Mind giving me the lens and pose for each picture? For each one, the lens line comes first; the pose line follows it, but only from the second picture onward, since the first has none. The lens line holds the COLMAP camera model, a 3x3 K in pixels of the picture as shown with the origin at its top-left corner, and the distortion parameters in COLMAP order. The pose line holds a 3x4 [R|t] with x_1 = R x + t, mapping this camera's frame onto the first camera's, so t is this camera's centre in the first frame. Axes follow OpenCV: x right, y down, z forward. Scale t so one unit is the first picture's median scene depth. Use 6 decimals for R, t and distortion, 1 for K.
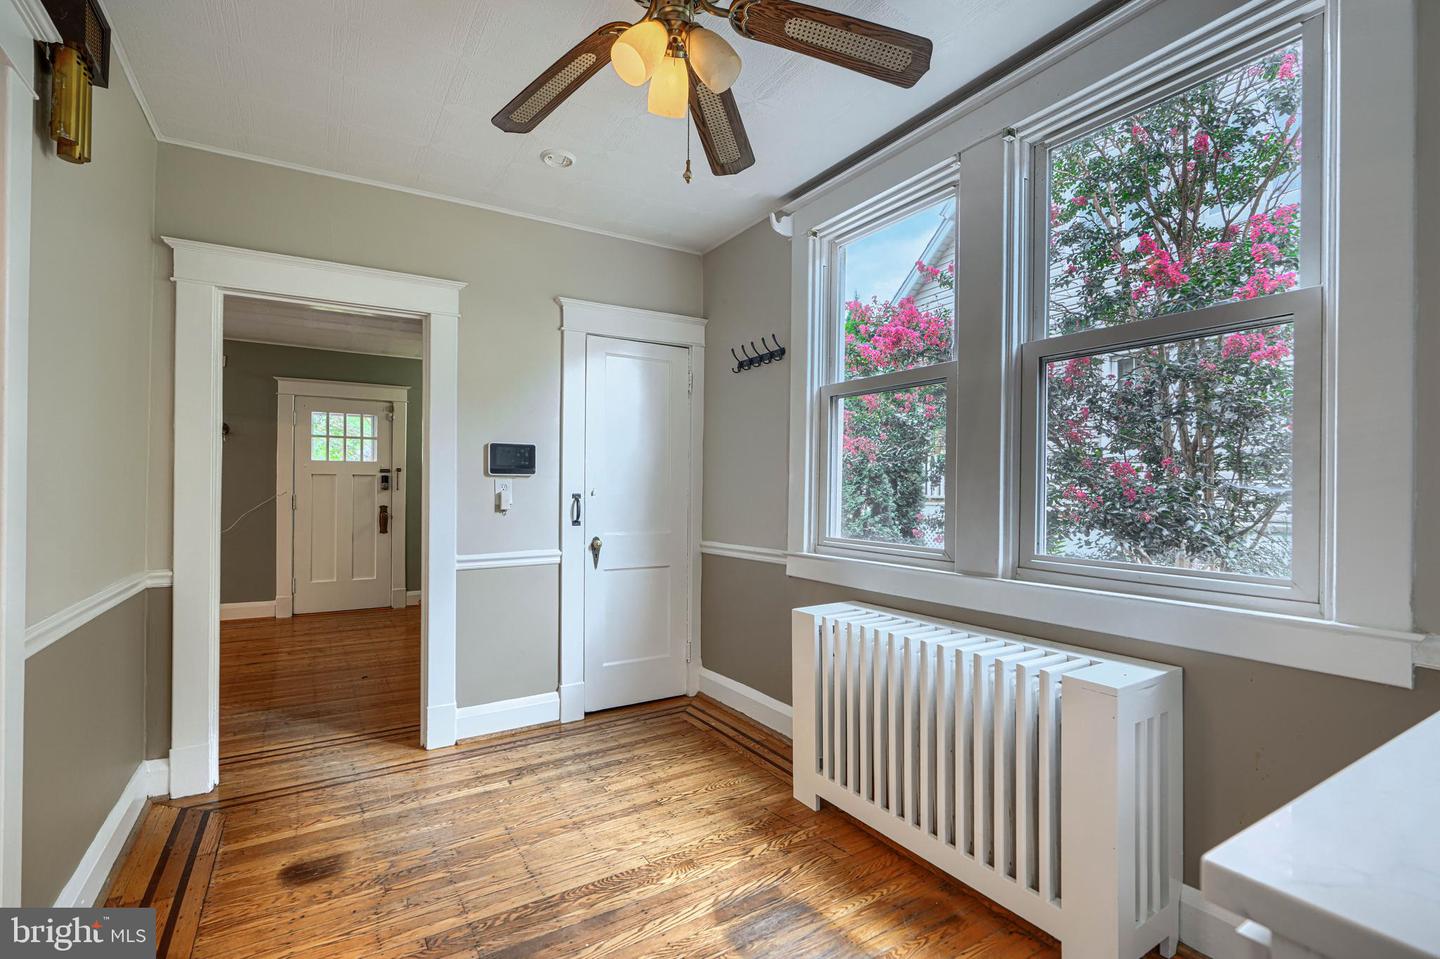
lens RADIAL K [[660.2, 0, 718.6], [0, 660.2, 489.5], [0, 0, 1]] dist [0.002331, -0.000037]
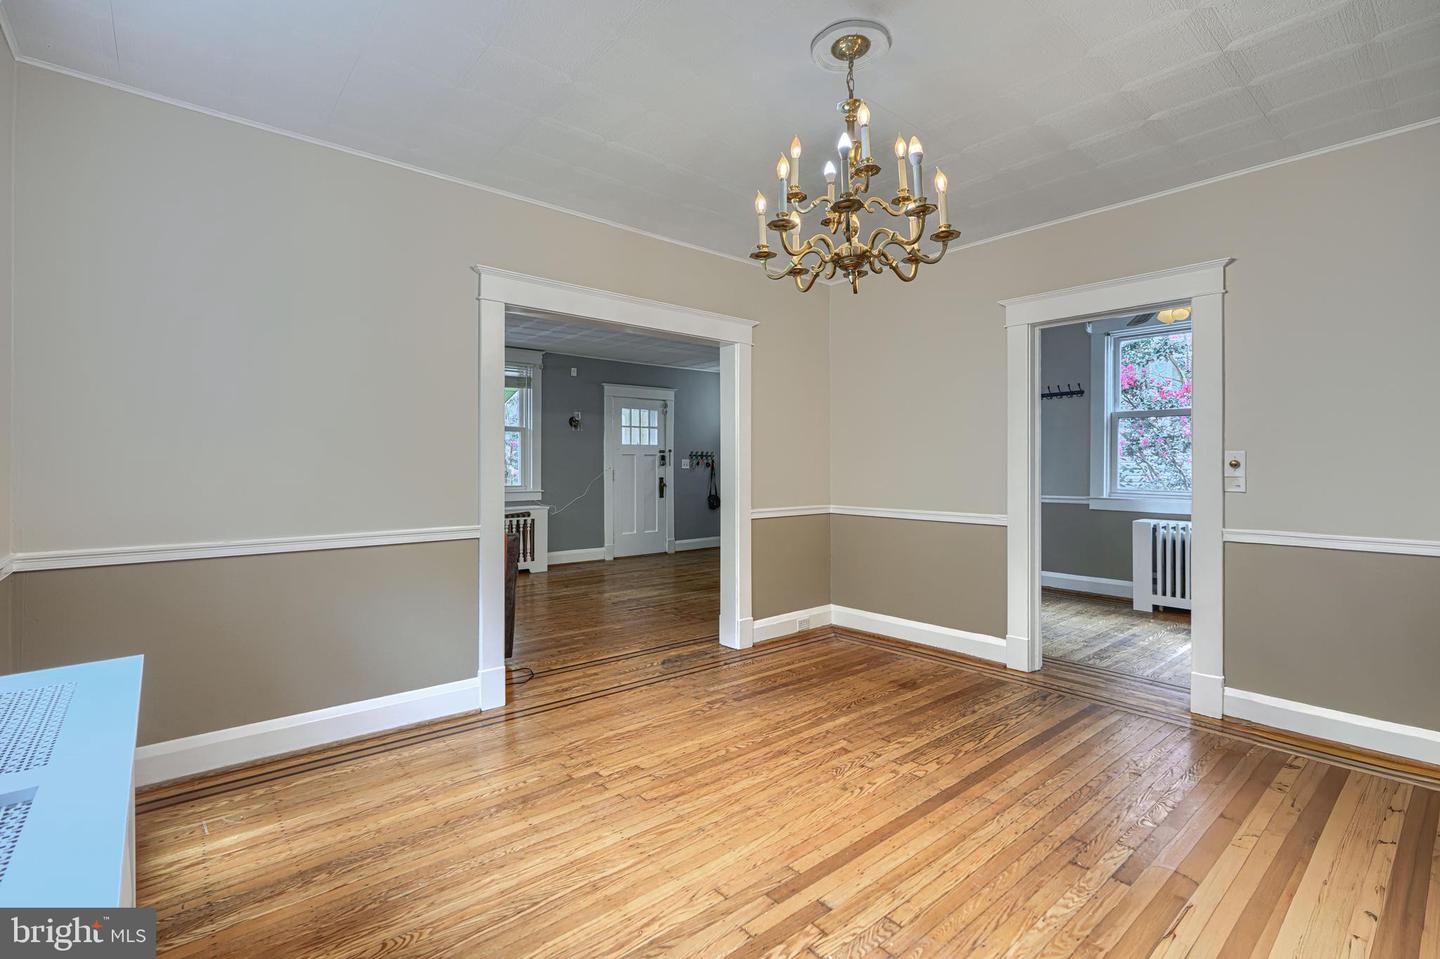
lens RADIAL K [[660.2, 0, 718.6], [0, 660.2, 489.5], [0, 0, 1]] dist [0.002331, -0.000037]
pose [[0.989336, -0.010421, 0.145279, -0.614953], [0.004503, 0.999149, 0.040999, -0.005969], [-0.145583, -0.039908, 0.988541, -0.369455]]
